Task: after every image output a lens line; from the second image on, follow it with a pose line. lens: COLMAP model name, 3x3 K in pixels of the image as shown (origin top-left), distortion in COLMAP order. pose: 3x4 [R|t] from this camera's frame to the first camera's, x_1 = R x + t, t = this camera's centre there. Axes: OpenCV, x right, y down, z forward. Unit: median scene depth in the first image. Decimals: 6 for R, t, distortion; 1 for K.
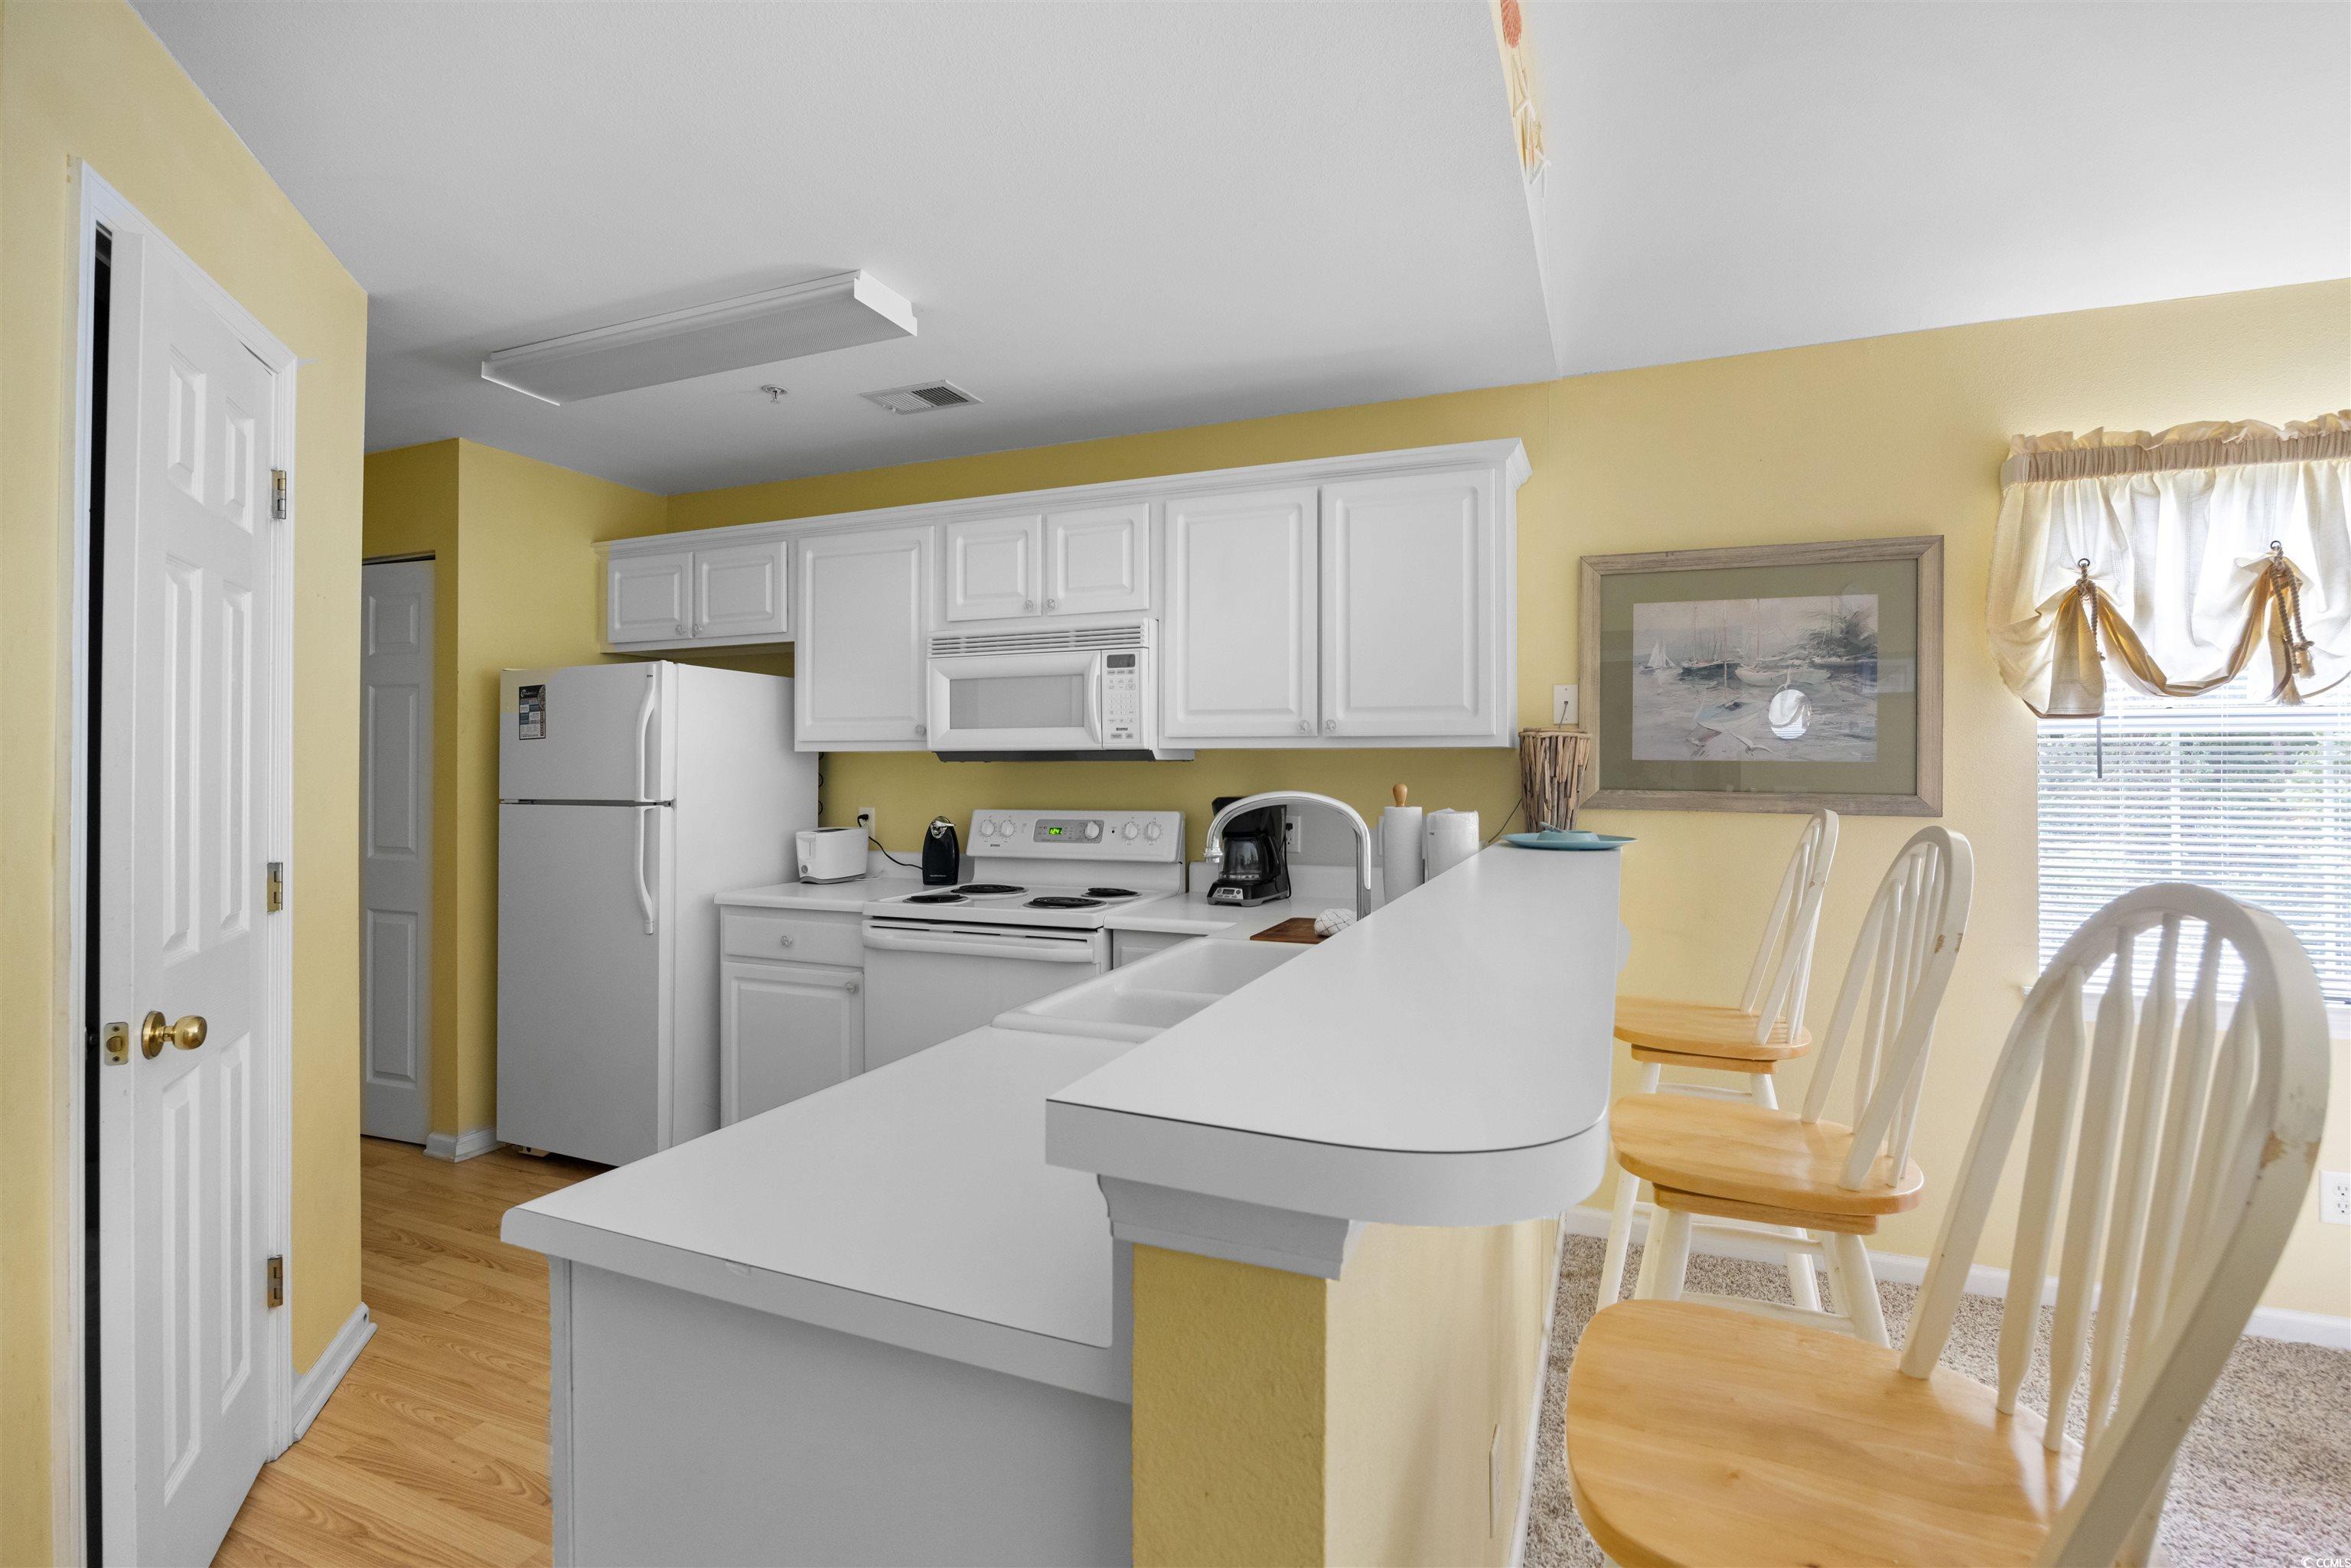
lens RADIAL K [[1076.6, 0, 1184.0], [0, 1076.6, 758.9], [0, 0, 1]] dist [-0.011962, 0.000584]
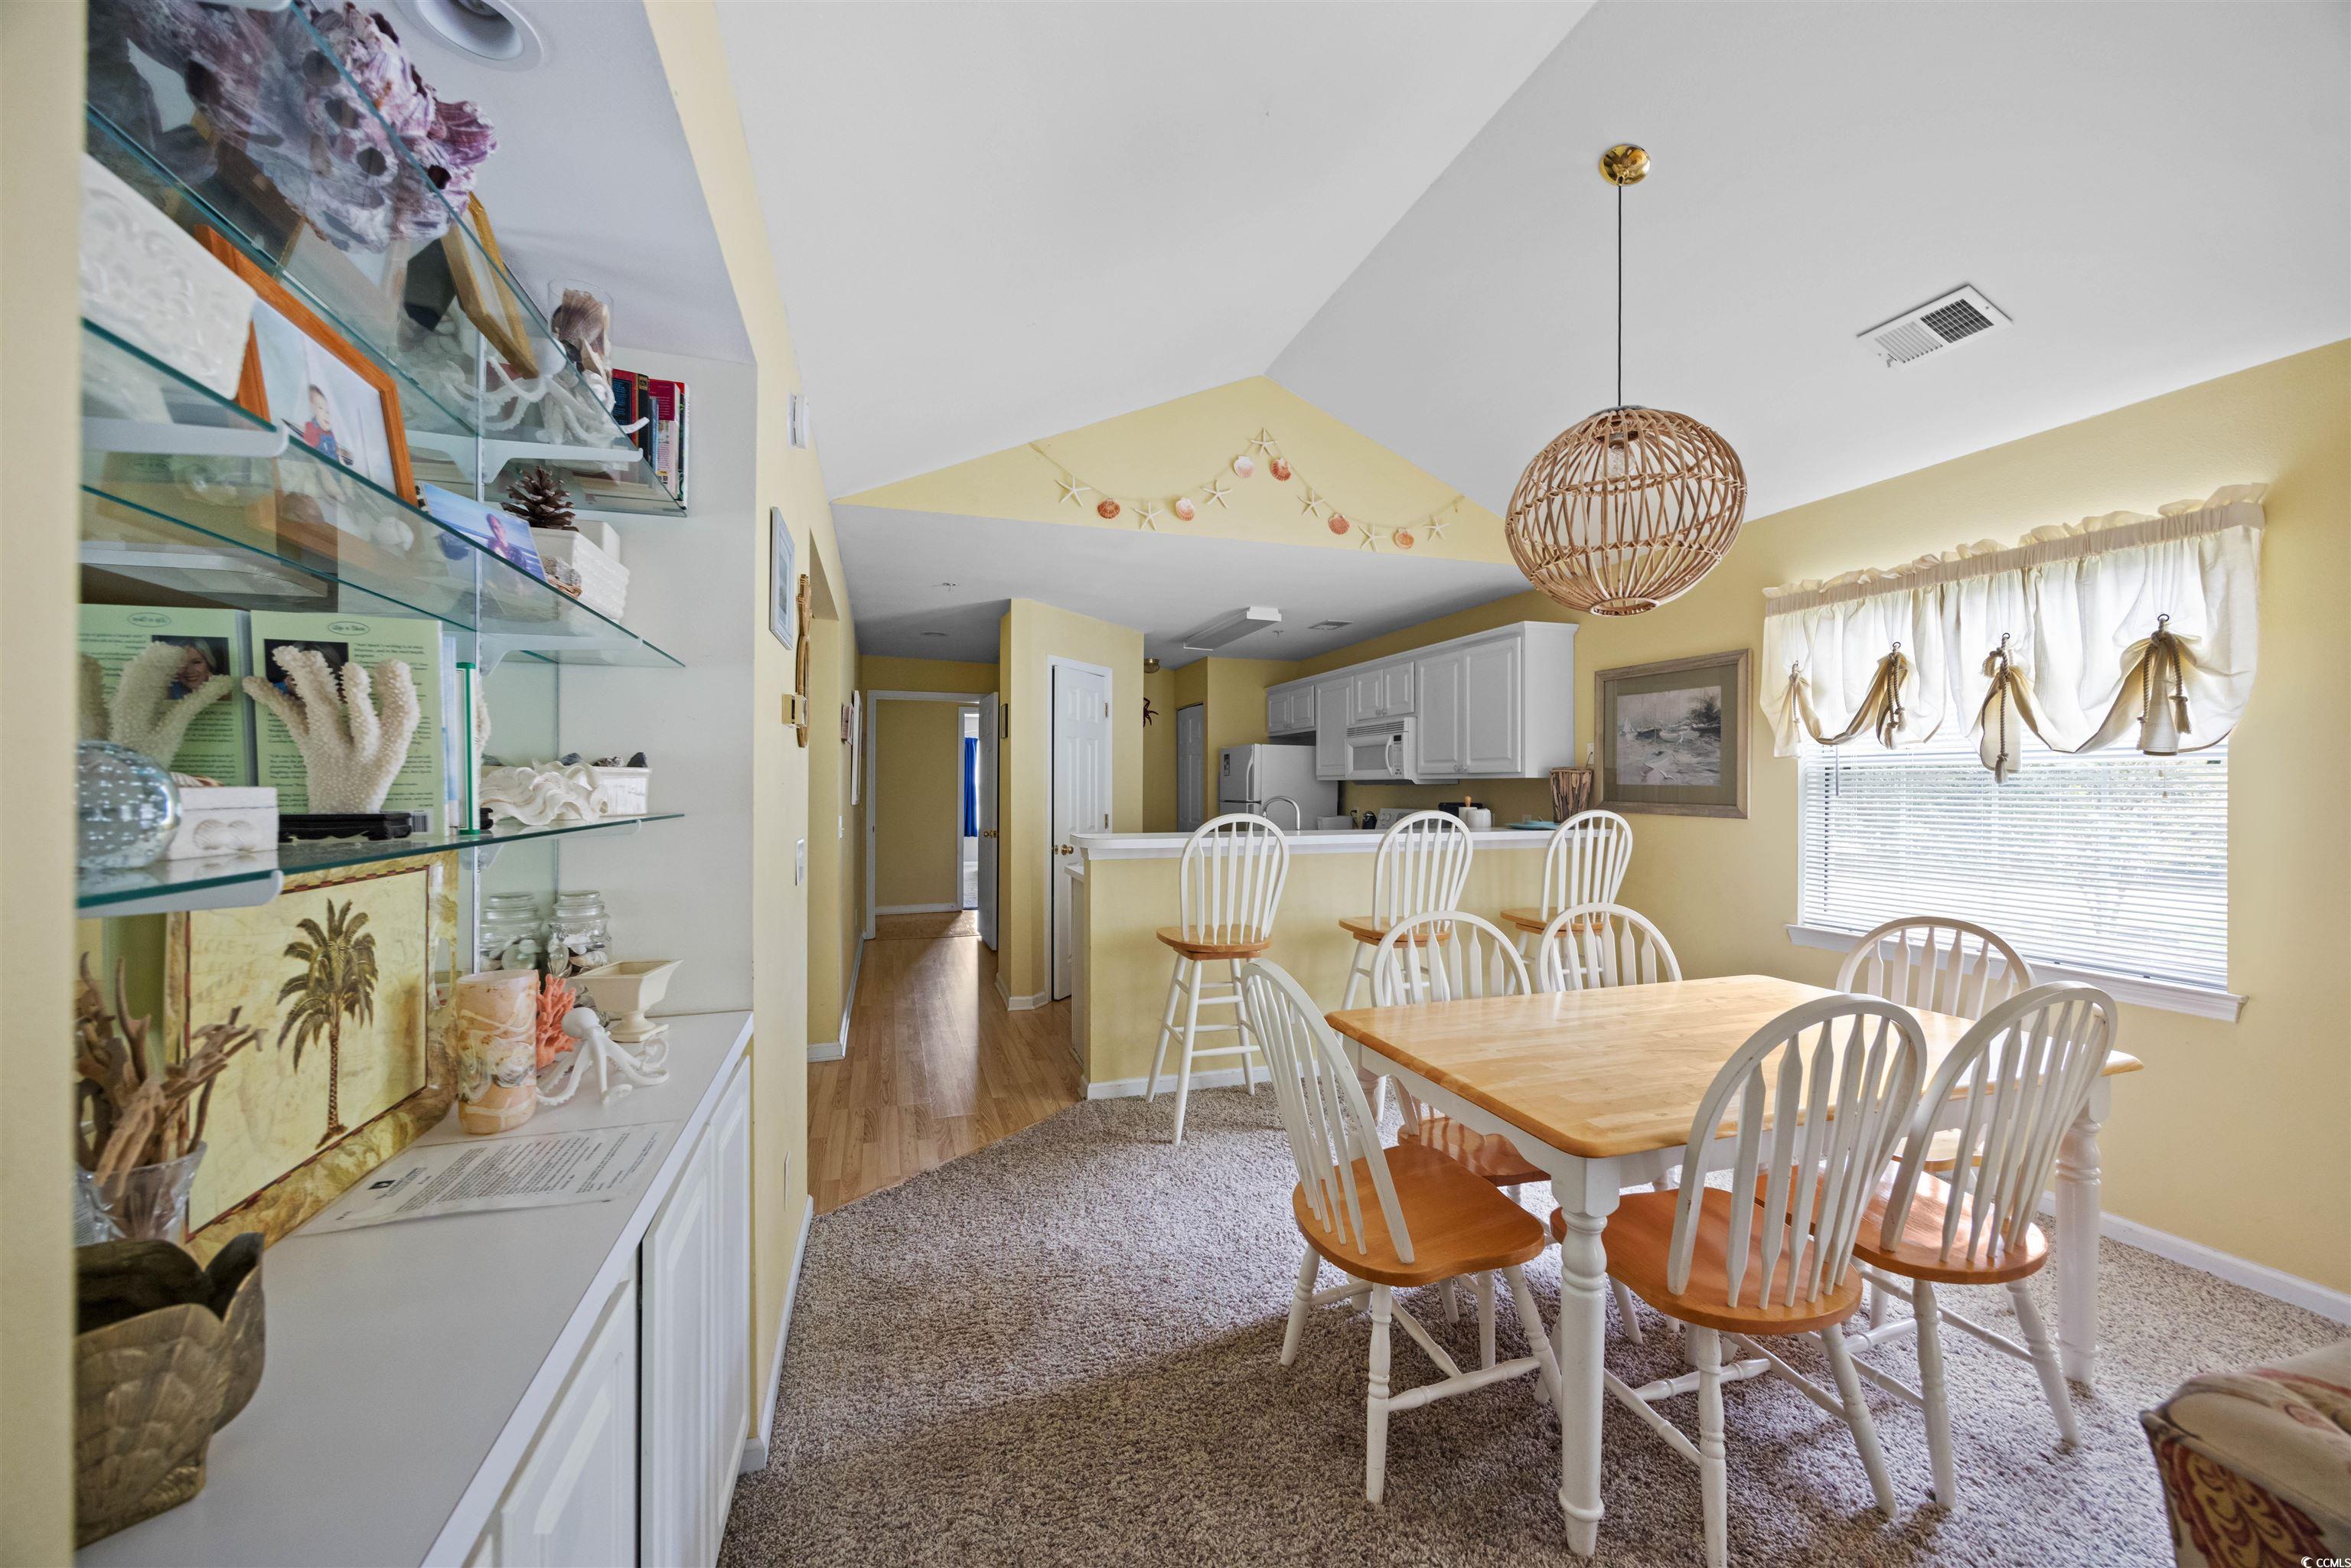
lens RADIAL K [[902.7, 0, 1175.5], [0, 902.7, 784.0], [0, 0, 1]] dist [0.000000, 0.000096]
pose [[0.648060, -0.001591, -0.761587, 1.072186], [0.005919, 0.999978, 0.002948, -0.008276], [0.761566, -0.006418, 0.648056, -0.520824]]
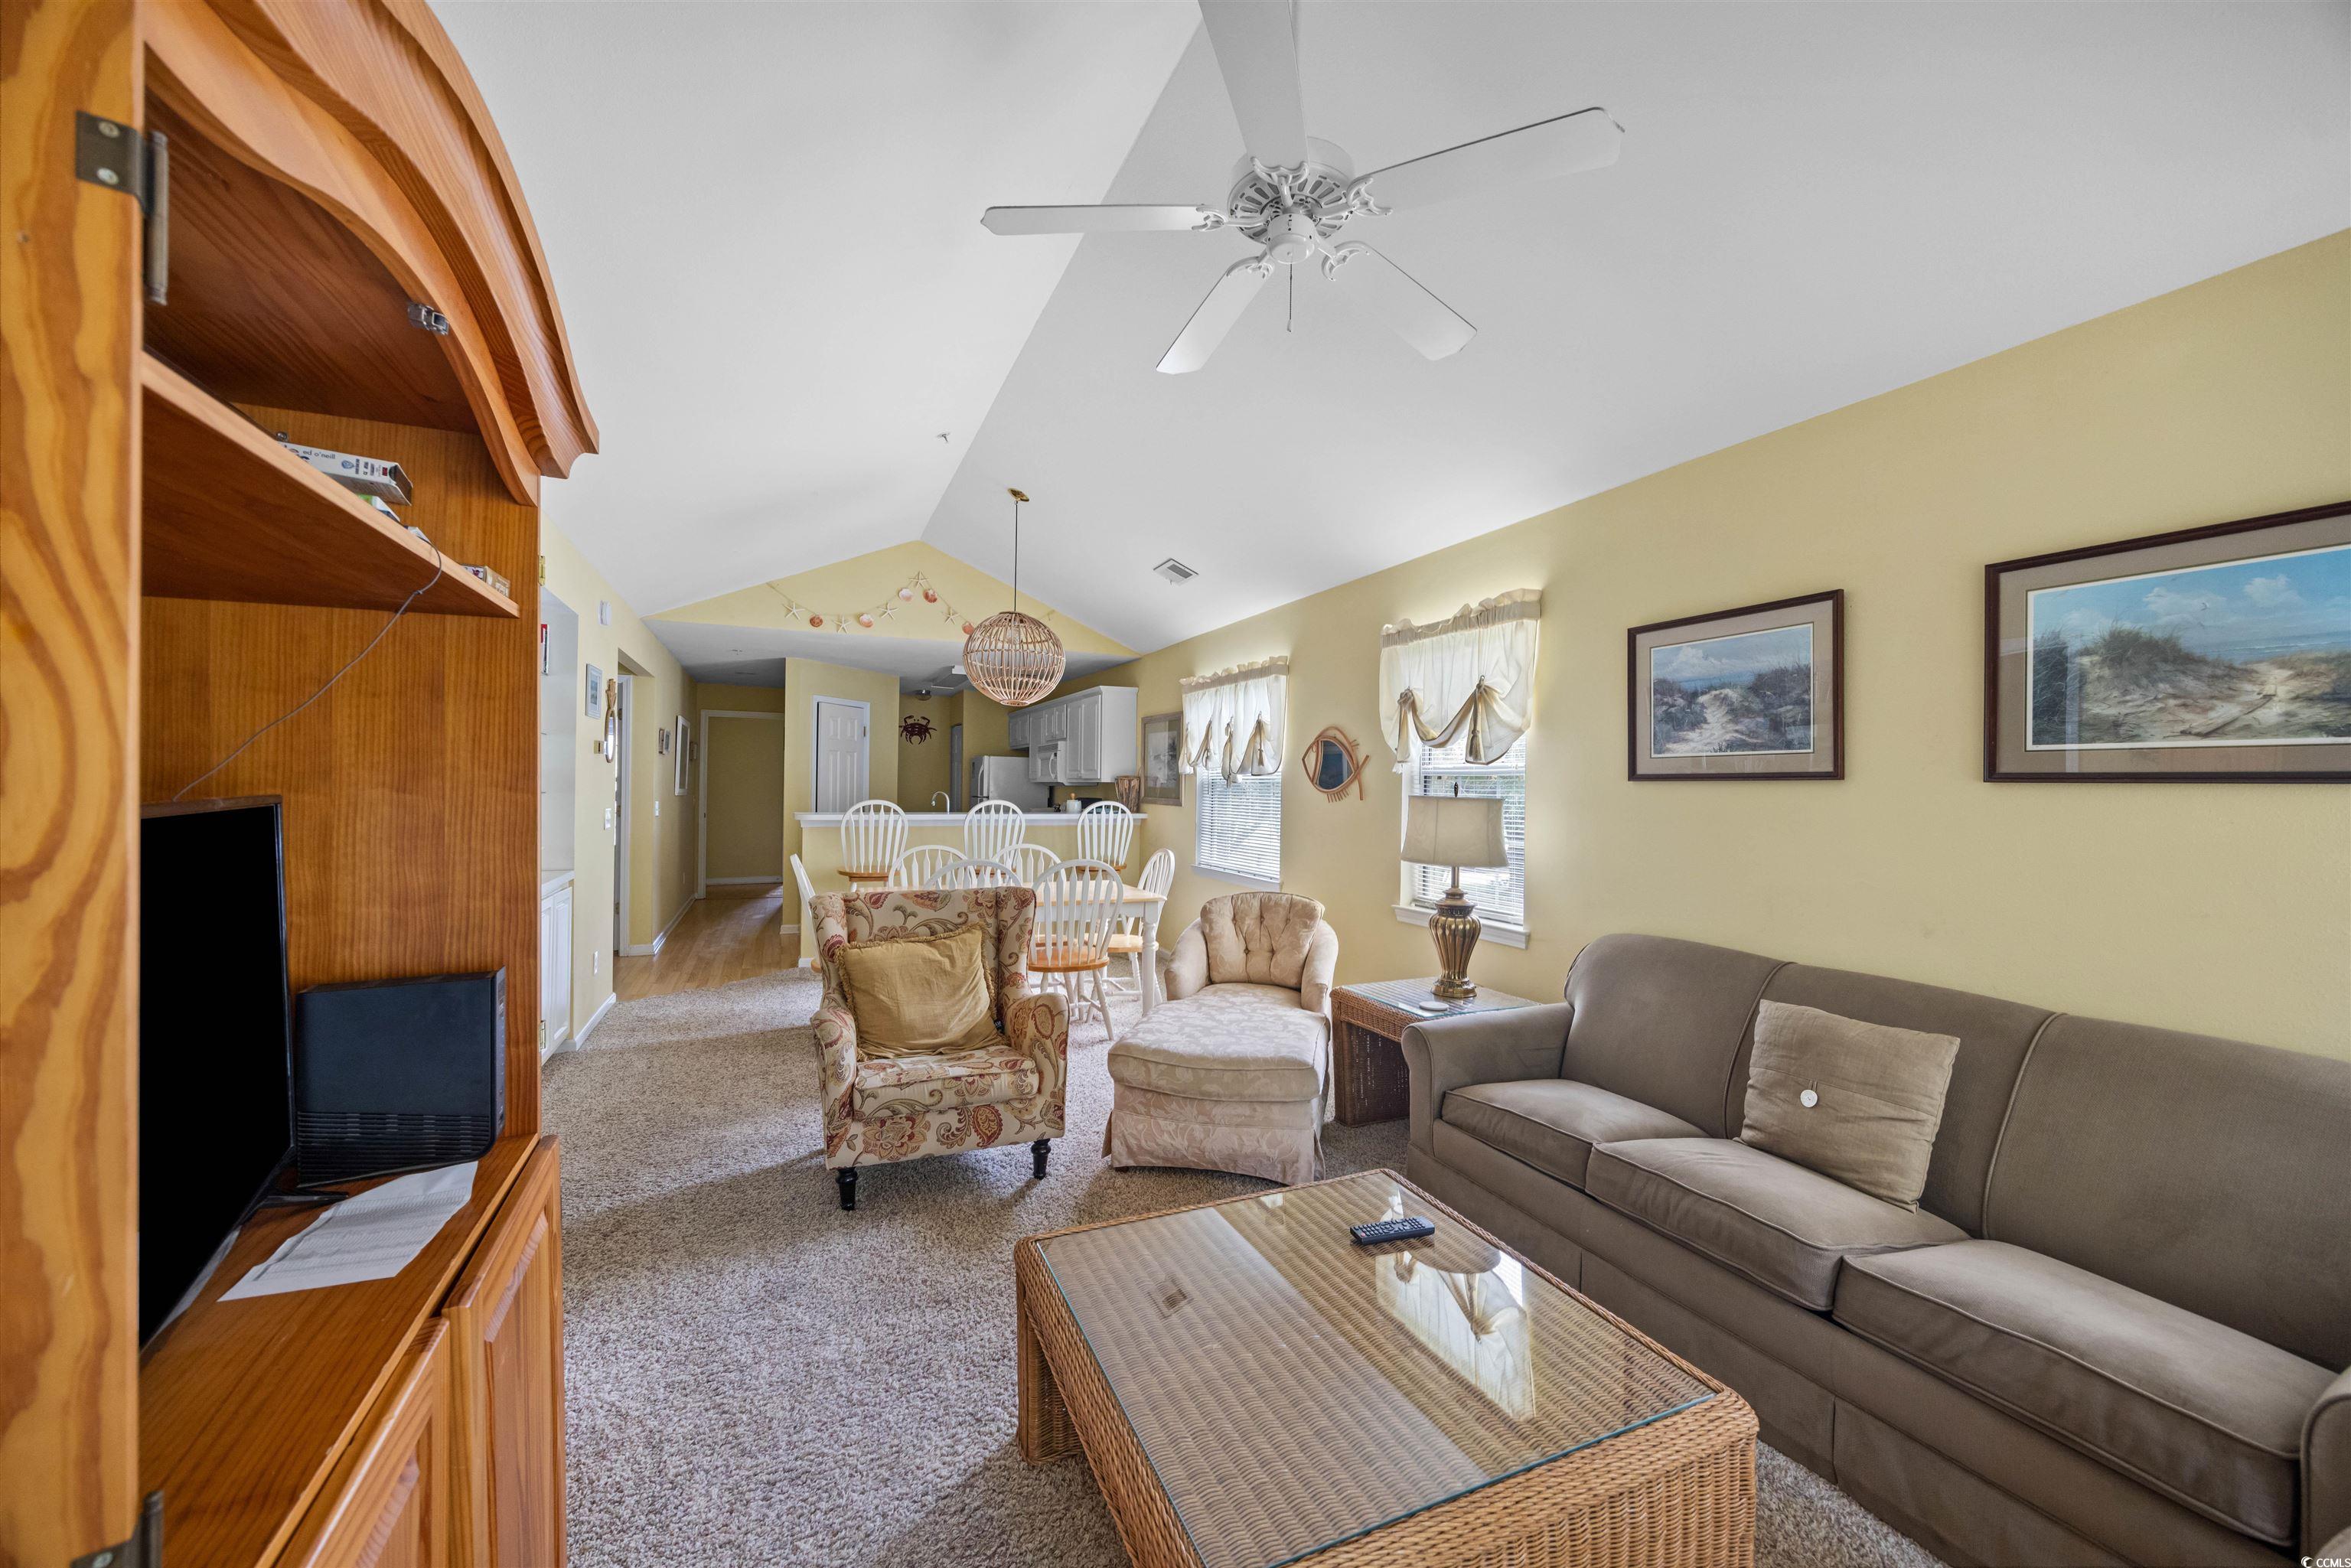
lens RADIAL K [[902.7, 0, 1175.5], [0, 902.7, 784.0], [0, 0, 1]] dist [0.000000, 0.000096]
pose [[0.724311, 0.004421, -0.689460, 2.163131], [-0.003495, 0.999990, 0.002740, -0.011750], [0.689465, 0.000425, 0.724319, -0.739572]]
